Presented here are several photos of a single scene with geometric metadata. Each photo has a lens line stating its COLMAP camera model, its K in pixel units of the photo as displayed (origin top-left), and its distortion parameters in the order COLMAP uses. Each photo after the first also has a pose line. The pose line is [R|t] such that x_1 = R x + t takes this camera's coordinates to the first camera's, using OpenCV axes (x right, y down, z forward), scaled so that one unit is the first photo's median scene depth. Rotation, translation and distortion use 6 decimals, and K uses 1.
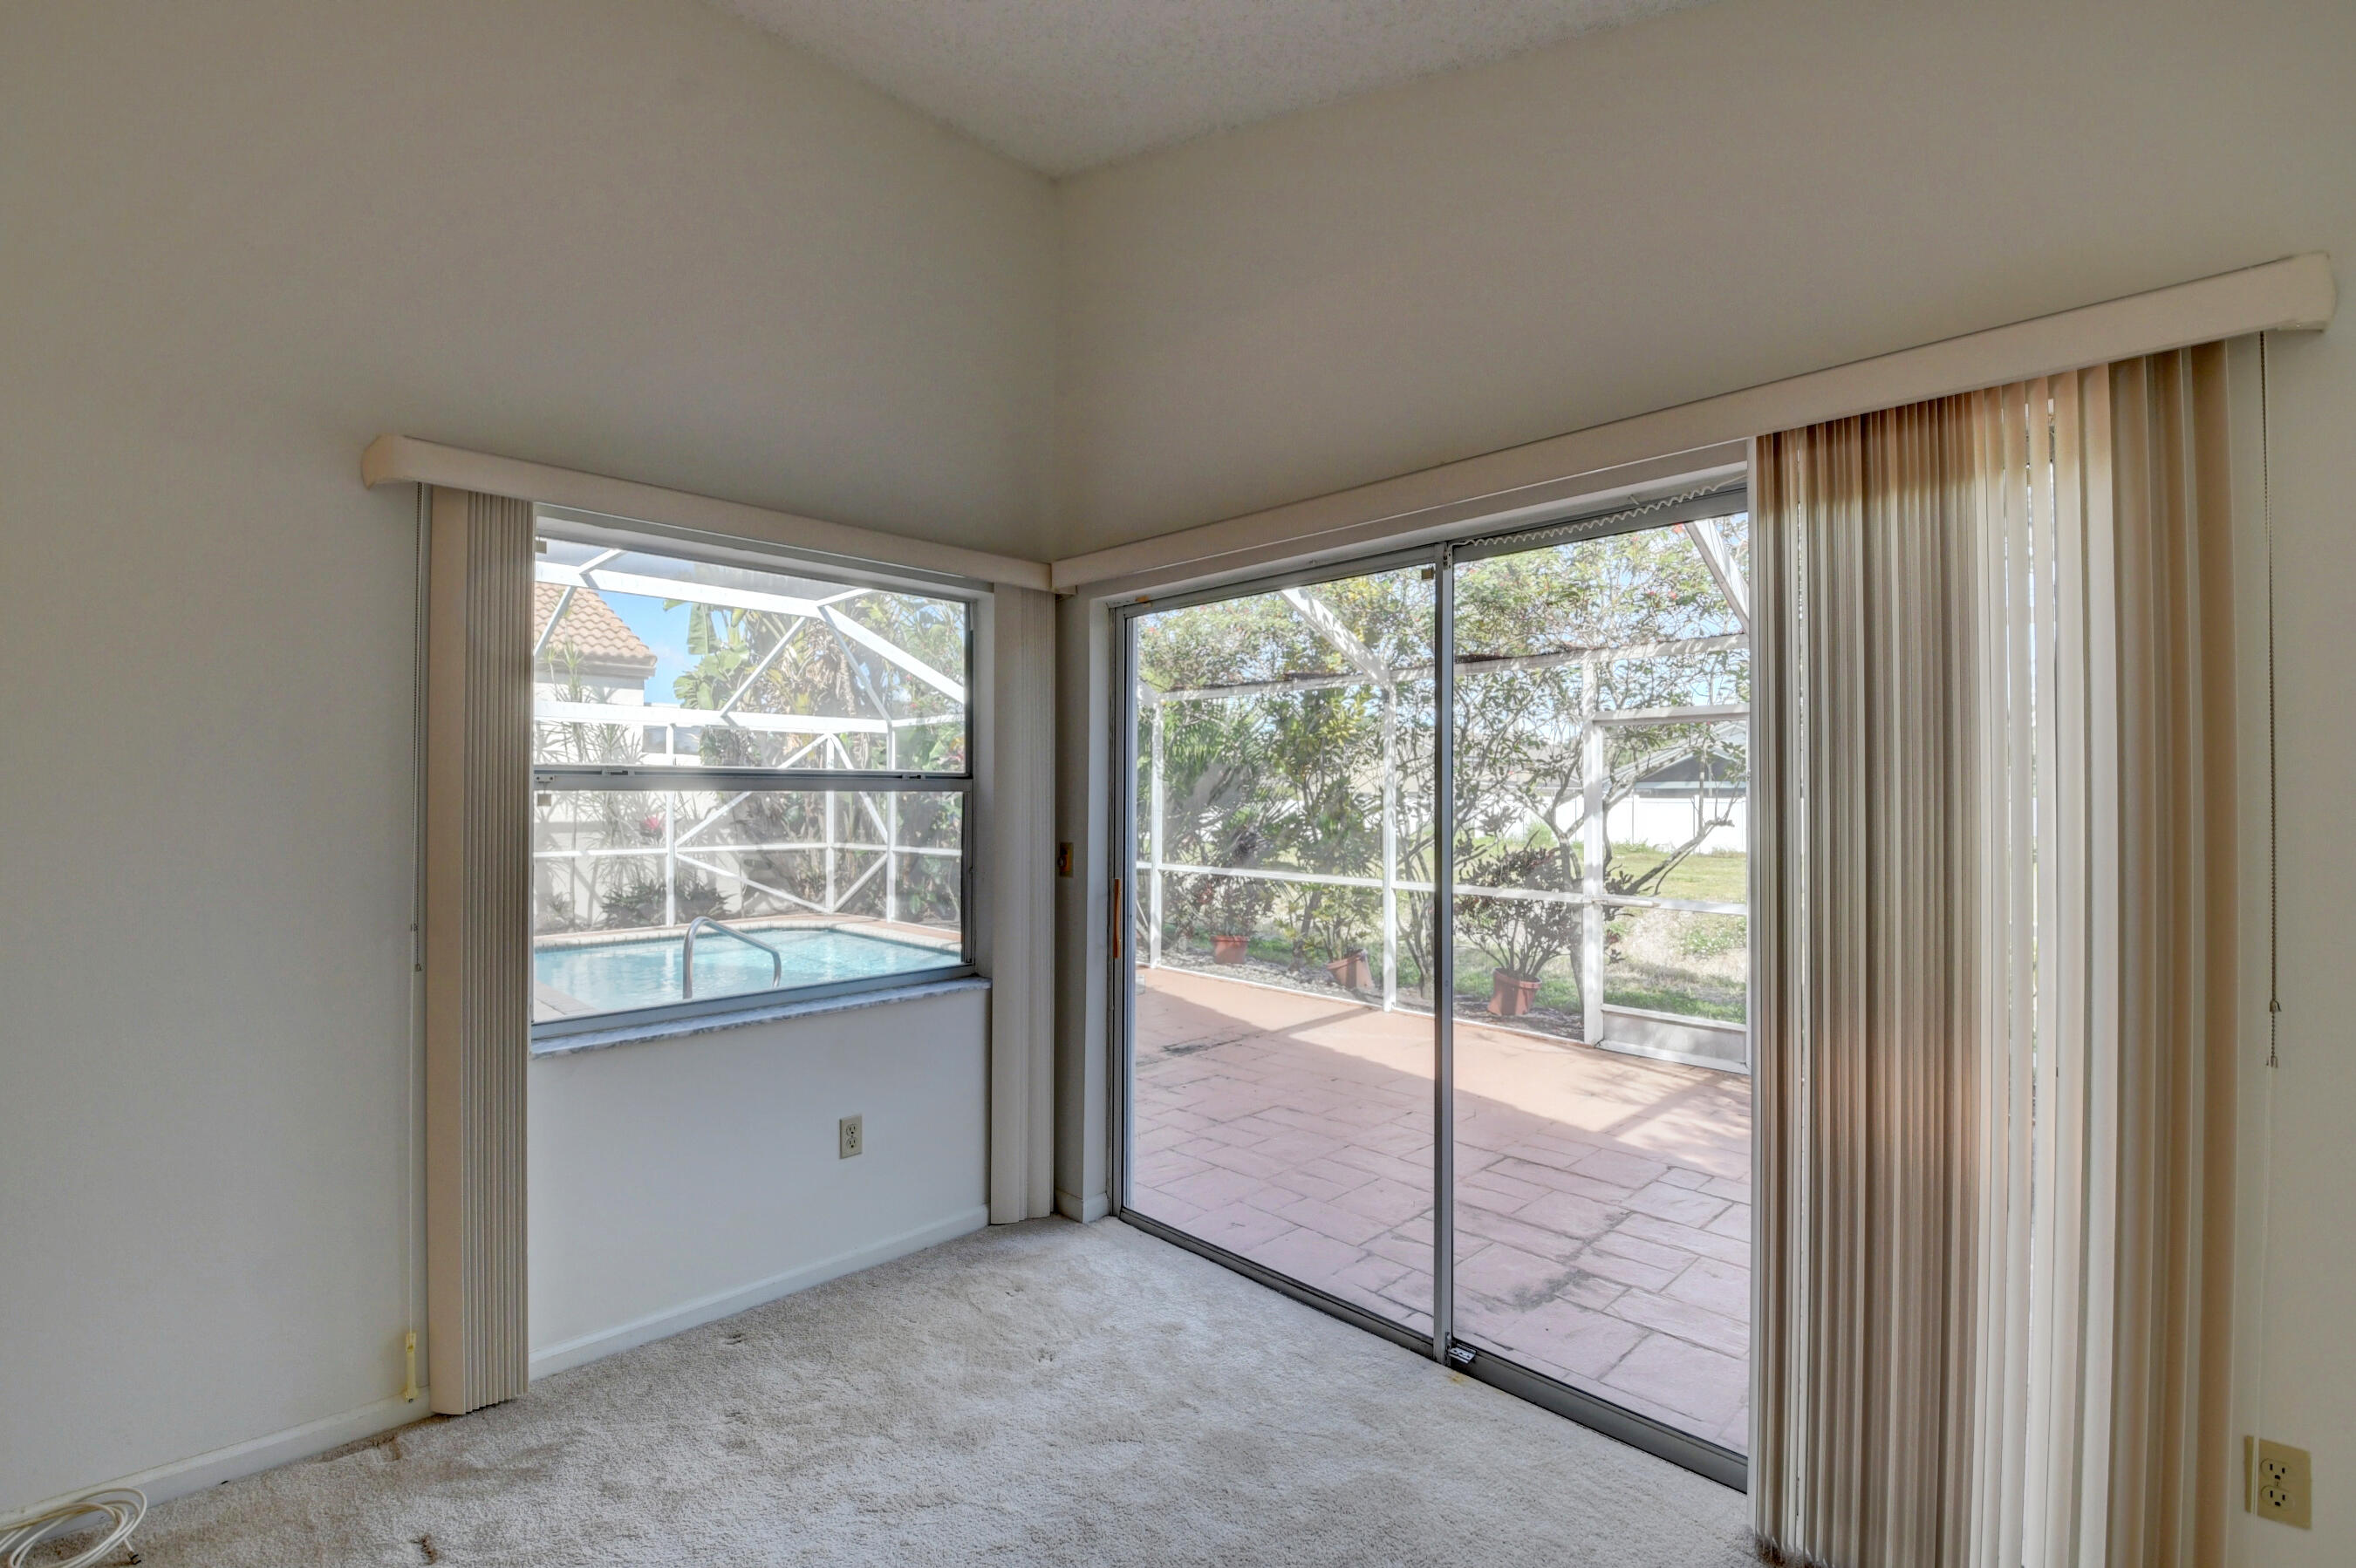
lens RADIAL K [[1031.0, 0, 1177.8], [0, 1031.0, 784.0], [0, 0, 1]] dist [-0.012126, -0.001400]
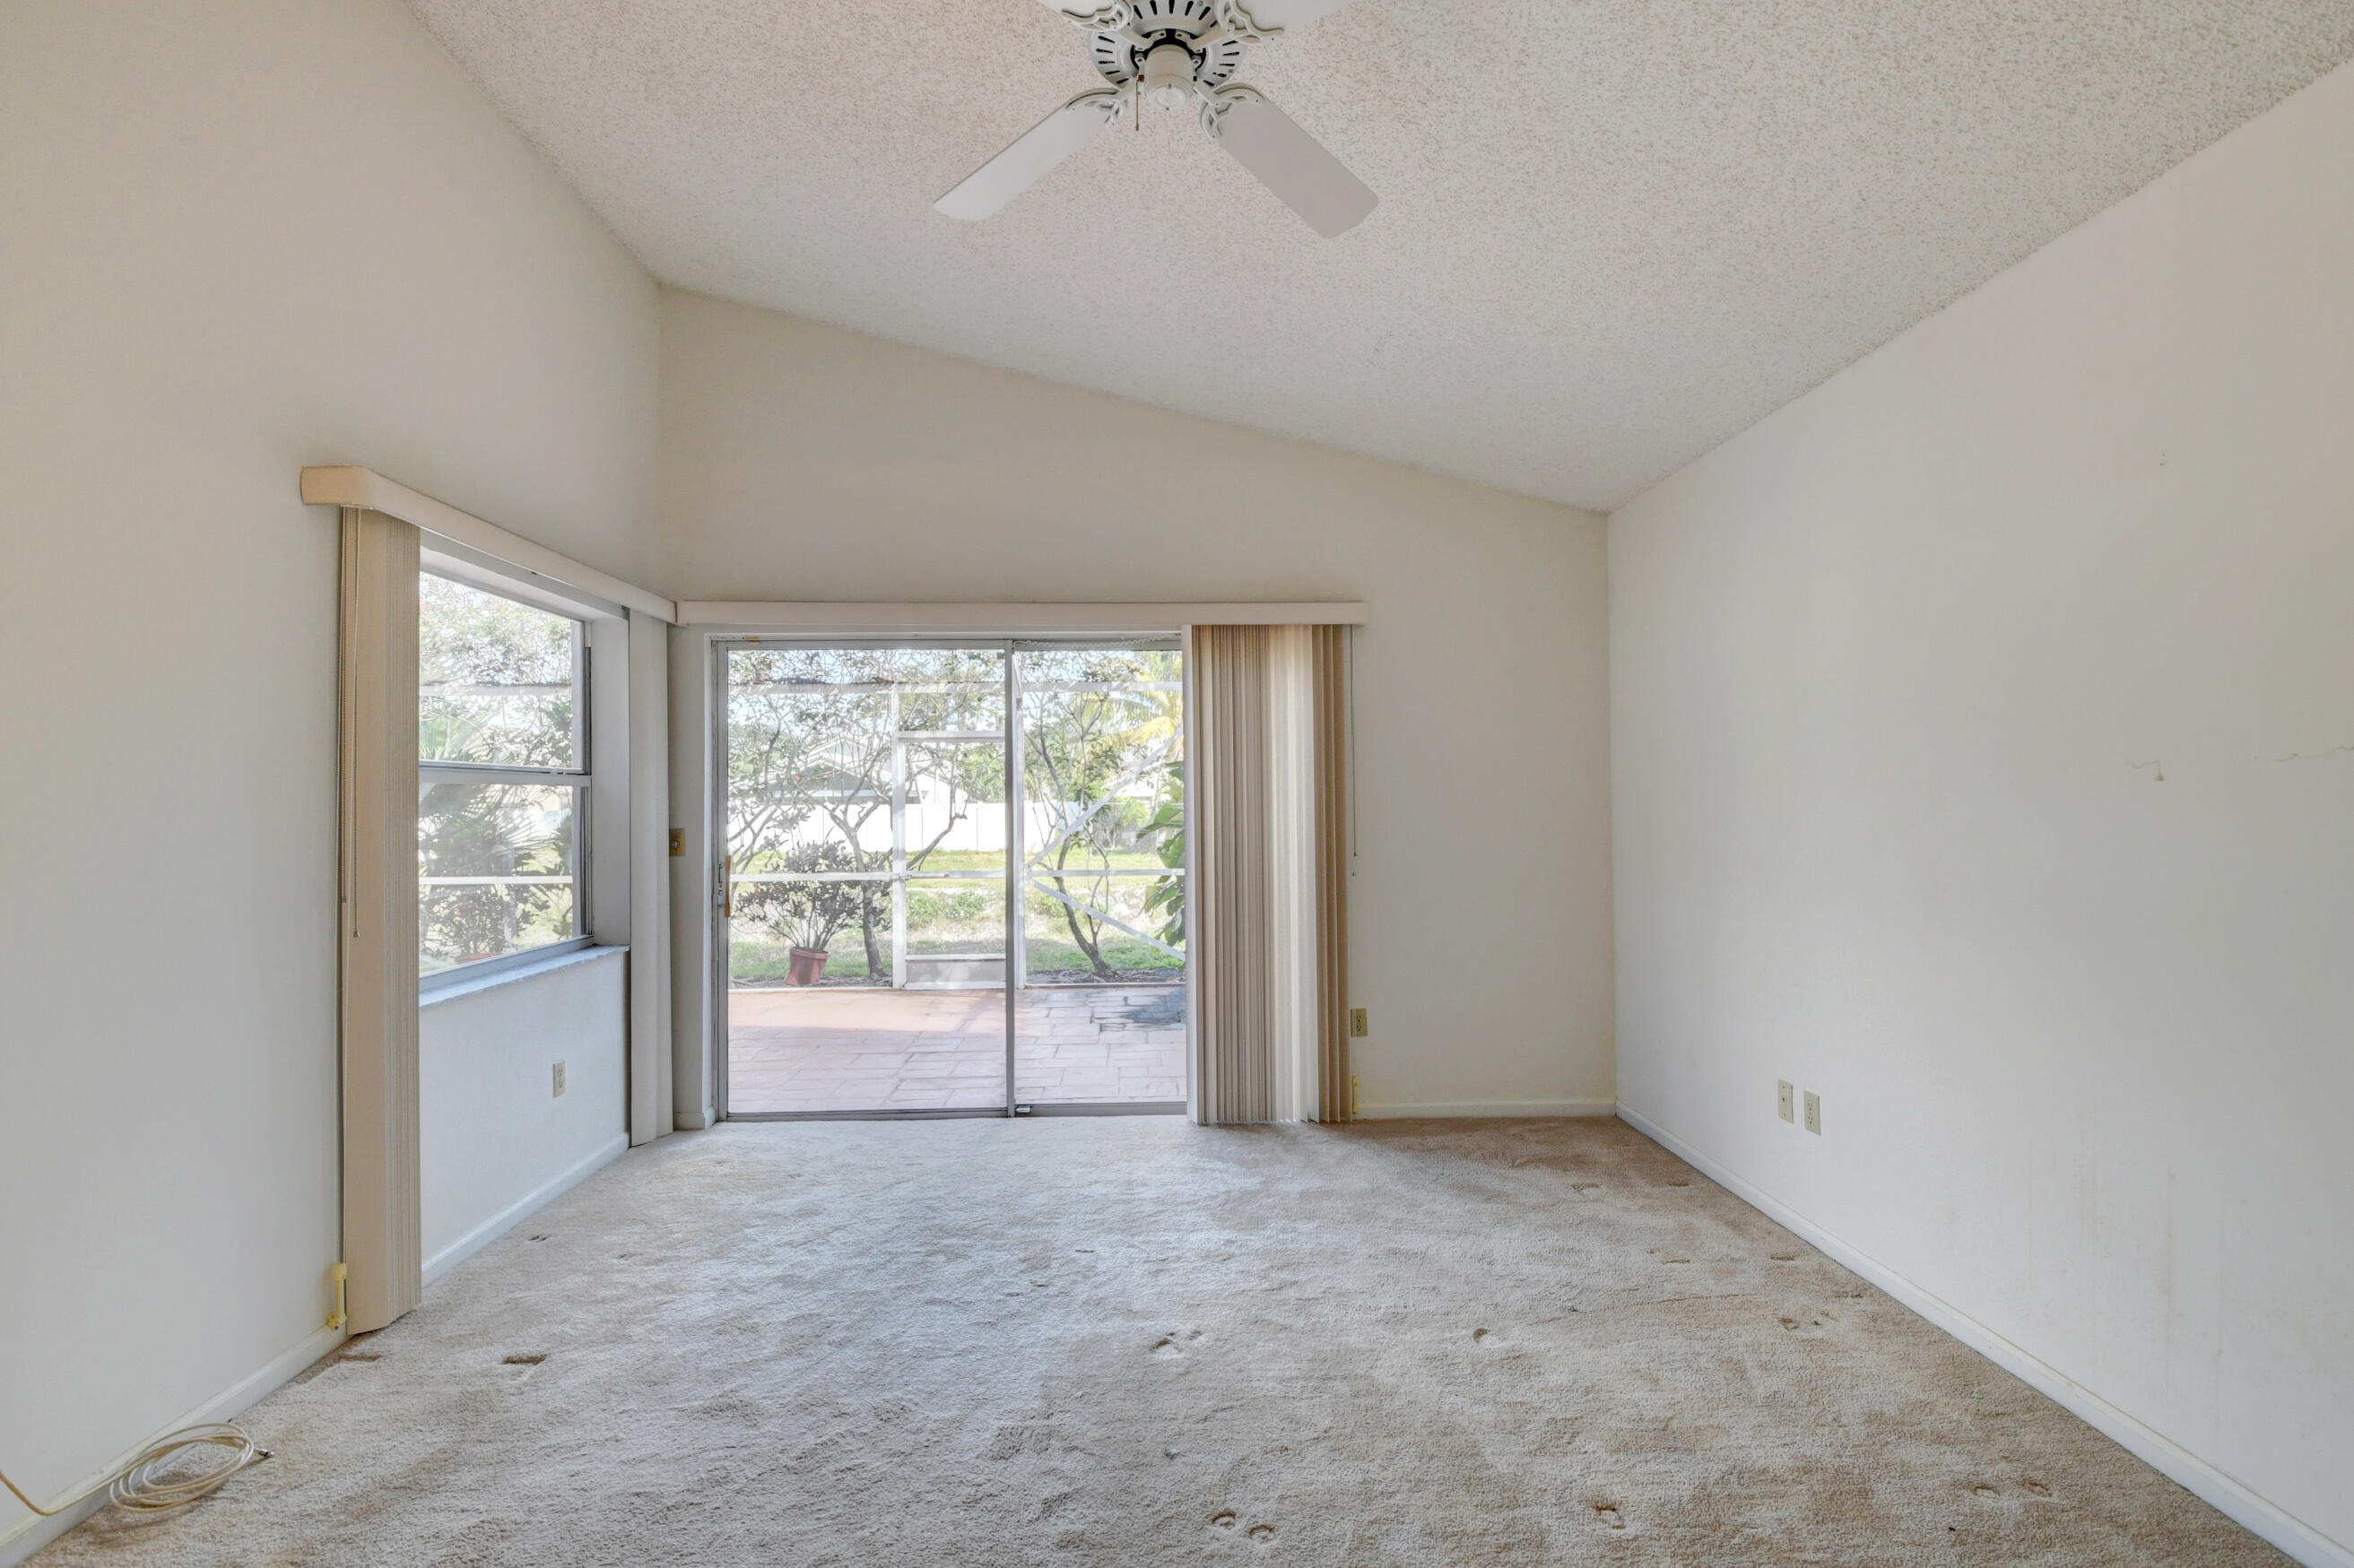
lens RADIAL K [[1030.1, 0, 1174.7], [0, 1030.1, 785.8], [0, 0, 1]] dist [-0.012126, -0.001400]
pose [[0.681649, 0.002538, 0.731675, -0.812804], [0.003316, 0.999973, -0.006558, 0.021749], [-0.731672, 0.006897, 0.681622, -0.367965]]
